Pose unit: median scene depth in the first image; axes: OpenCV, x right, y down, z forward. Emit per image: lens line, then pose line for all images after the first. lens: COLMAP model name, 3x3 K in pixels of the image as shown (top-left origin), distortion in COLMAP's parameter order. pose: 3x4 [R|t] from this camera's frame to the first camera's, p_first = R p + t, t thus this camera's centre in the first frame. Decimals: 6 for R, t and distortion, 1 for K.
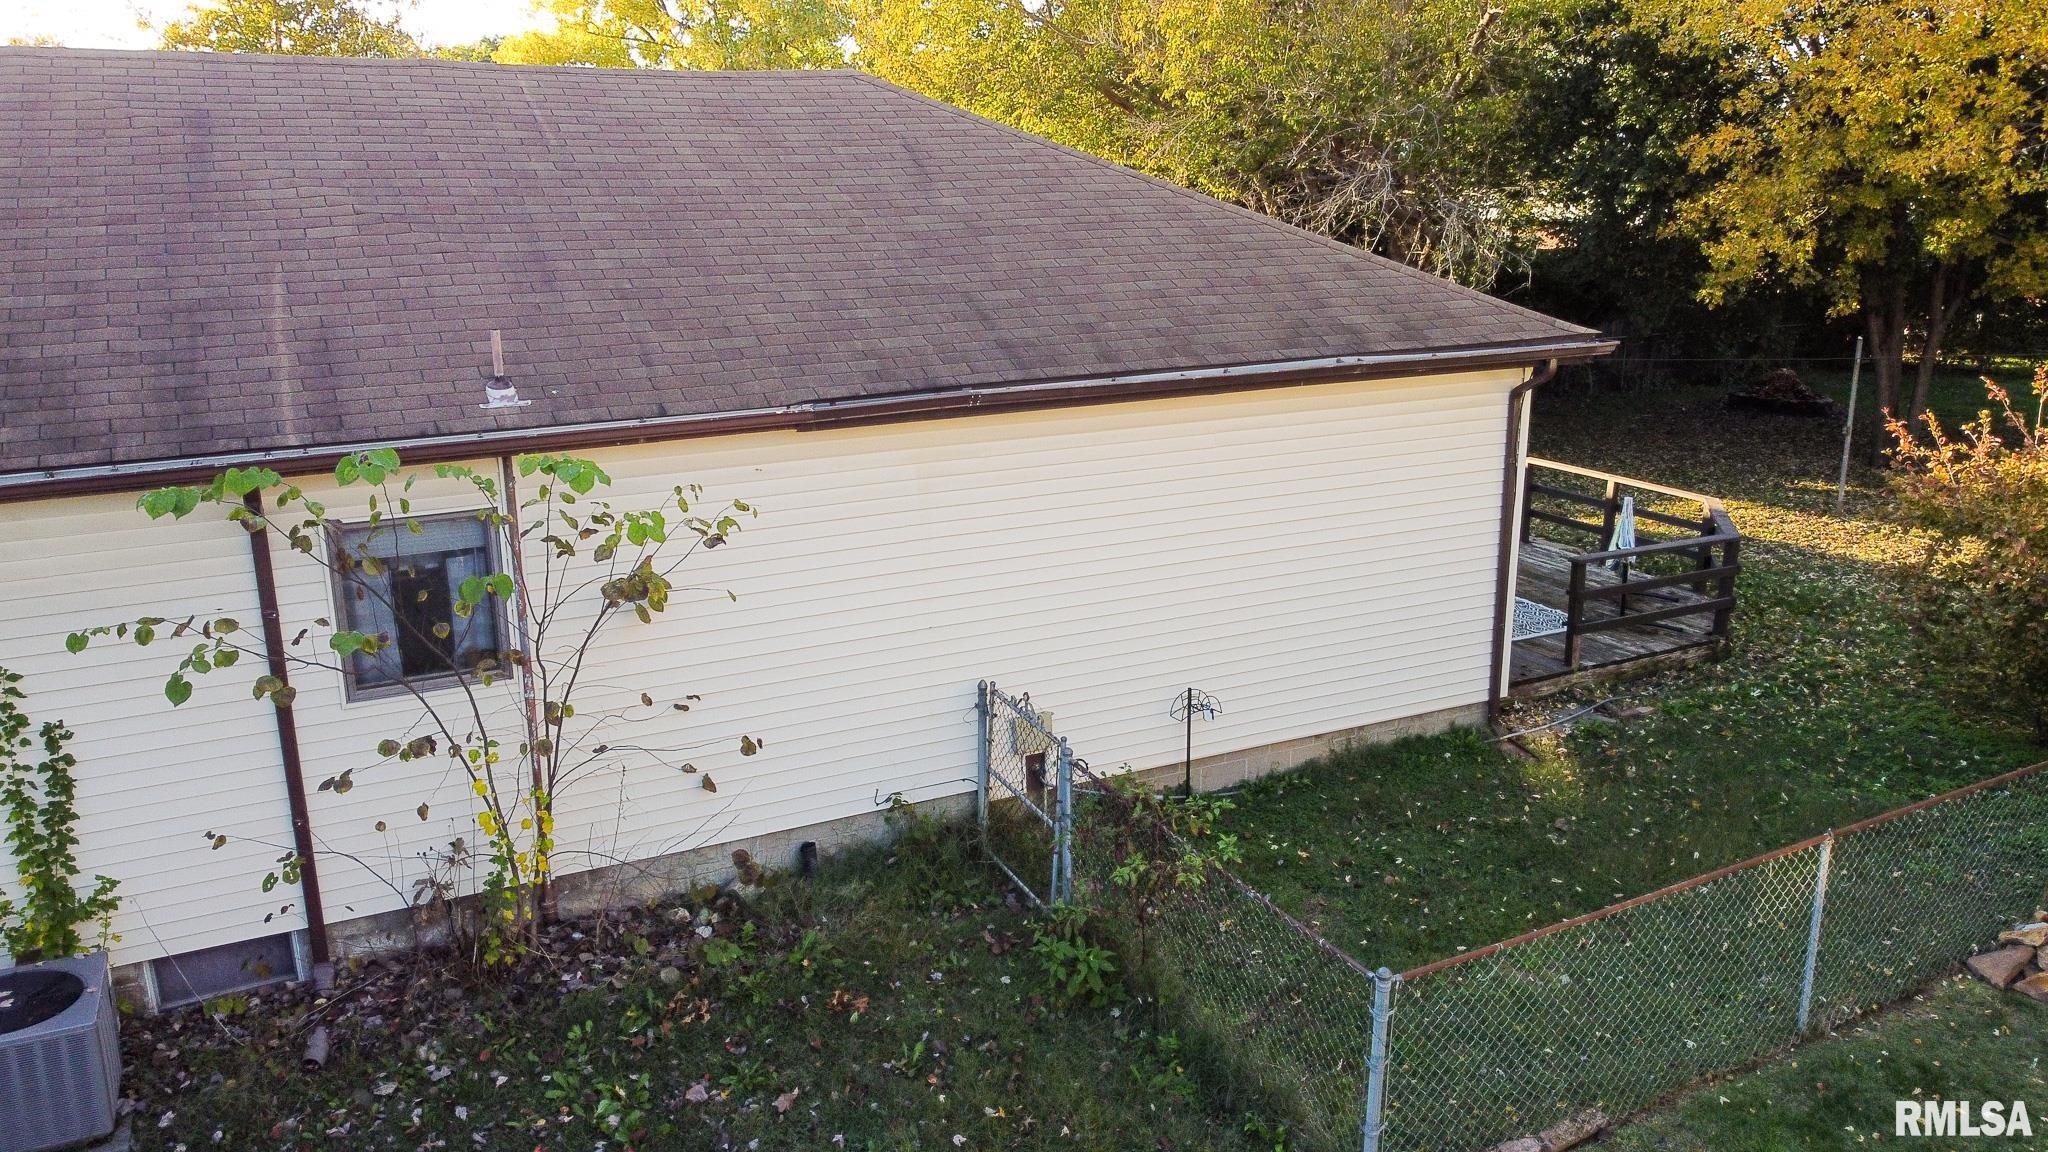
lens RADIAL K [[1531.7, 0, 1013.9], [0, 1531.7, 575.3], [0, 0, 1]] dist [-0.000867, -0.009983]
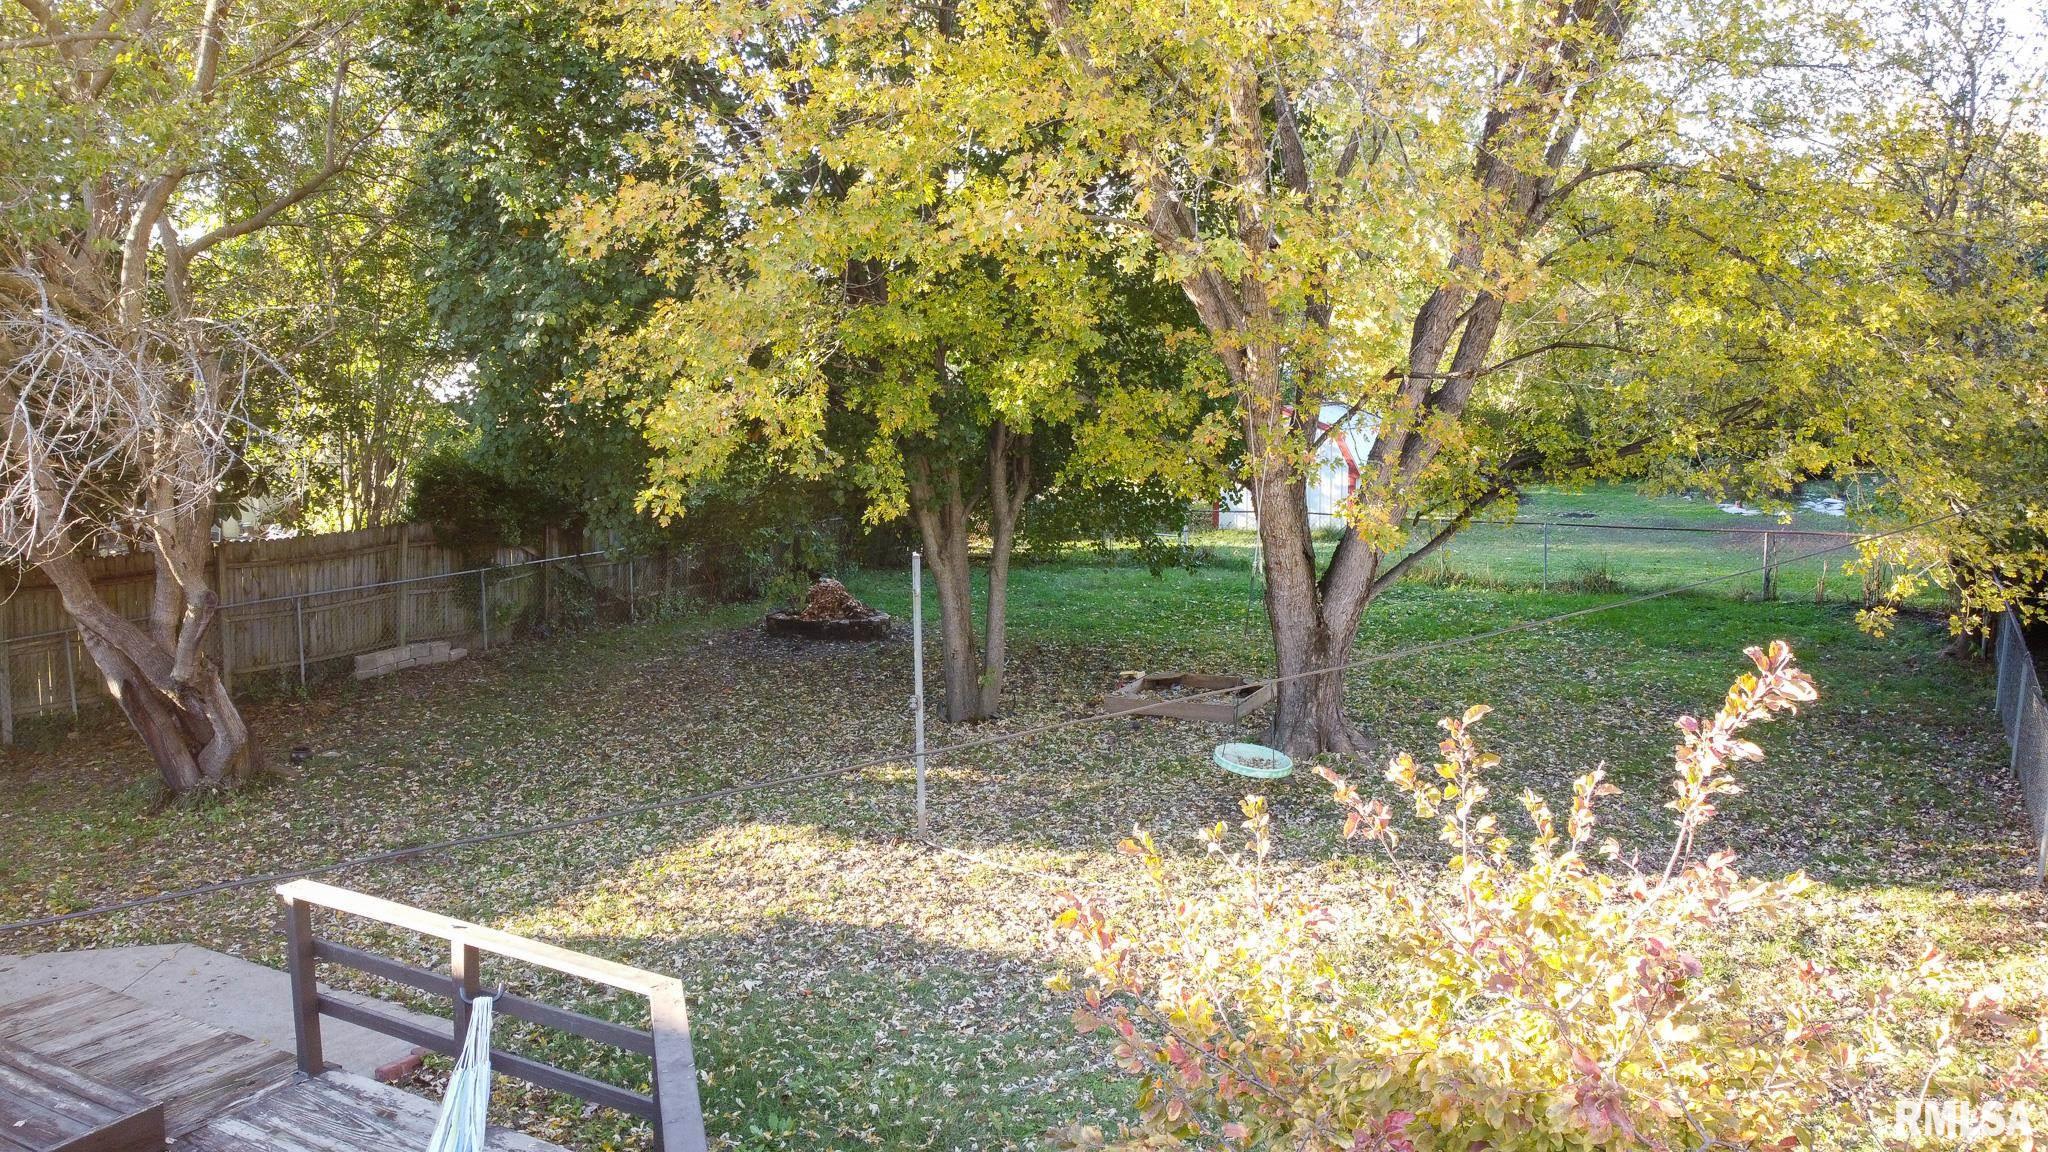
lens RADIAL K [[1531.7, 0, 1013.9], [0, 1531.7, 575.3], [0, 0, 1]] dist [-0.000867, -0.009983]
pose [[0.839491, -0.071123, 0.538699, 0.331331], [0.137230, 0.987010, -0.083541, -0.118011], [-0.525760, 0.144057, 0.838346, 0.605710]]
